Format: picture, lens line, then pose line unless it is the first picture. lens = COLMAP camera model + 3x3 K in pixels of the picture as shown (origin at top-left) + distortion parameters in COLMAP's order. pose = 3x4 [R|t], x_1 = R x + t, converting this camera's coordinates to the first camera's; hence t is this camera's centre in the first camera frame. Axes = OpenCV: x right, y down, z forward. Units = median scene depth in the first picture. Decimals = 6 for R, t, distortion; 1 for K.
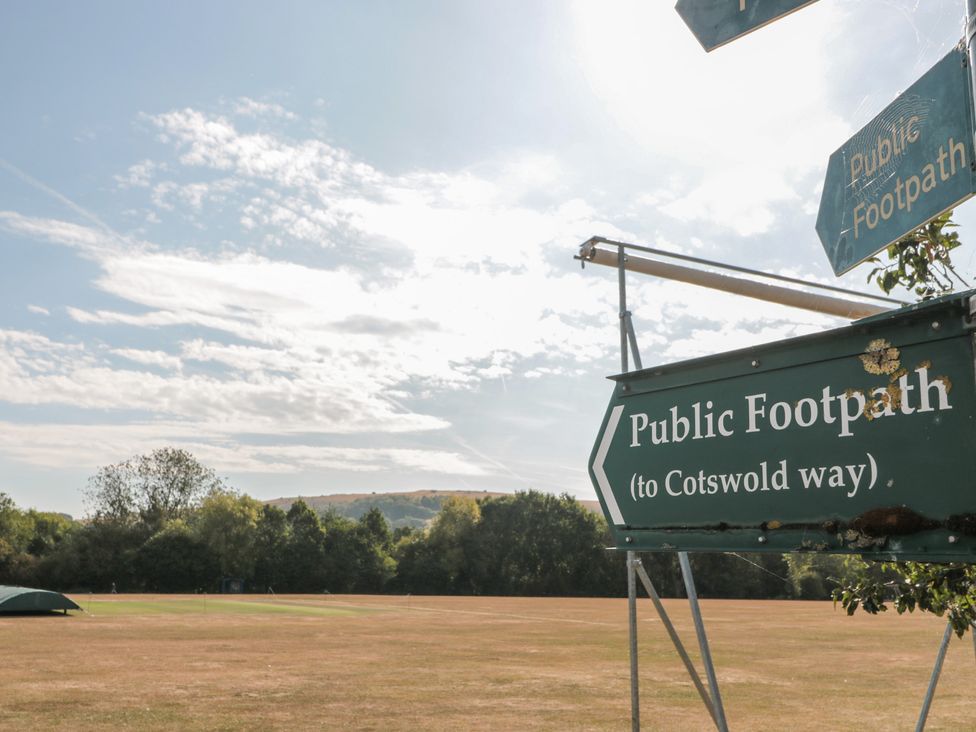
lens RADIAL K [[1111.1, 0, 488.0], [0, 1111.1, 366.0], [0, 0, 1]] dist [-0.015662, -0.013730]
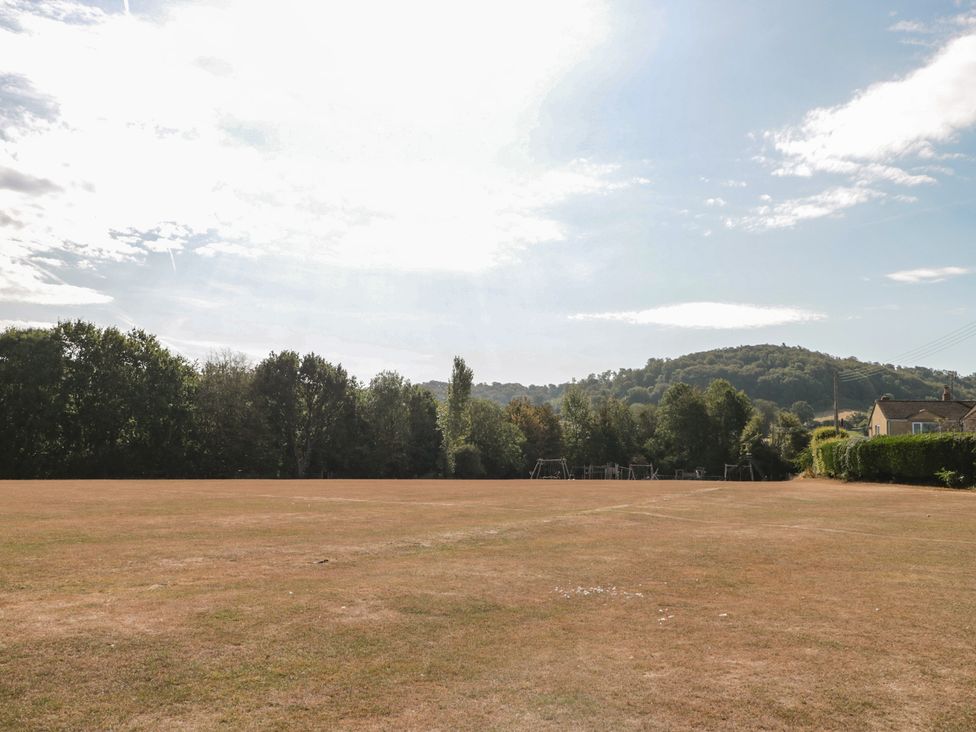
lens RADIAL K [[513.5, 0, 486.1], [0, 513.5, 362.3], [0, 0, 1]] dist [0.002187, -0.014234]
pose [[0.958595, 0.043479, 0.281434, 0.153379], [-0.038784, 0.999000, -0.022234, 0.105368], [-0.282120, 0.010398, 0.959323, 0.497932]]
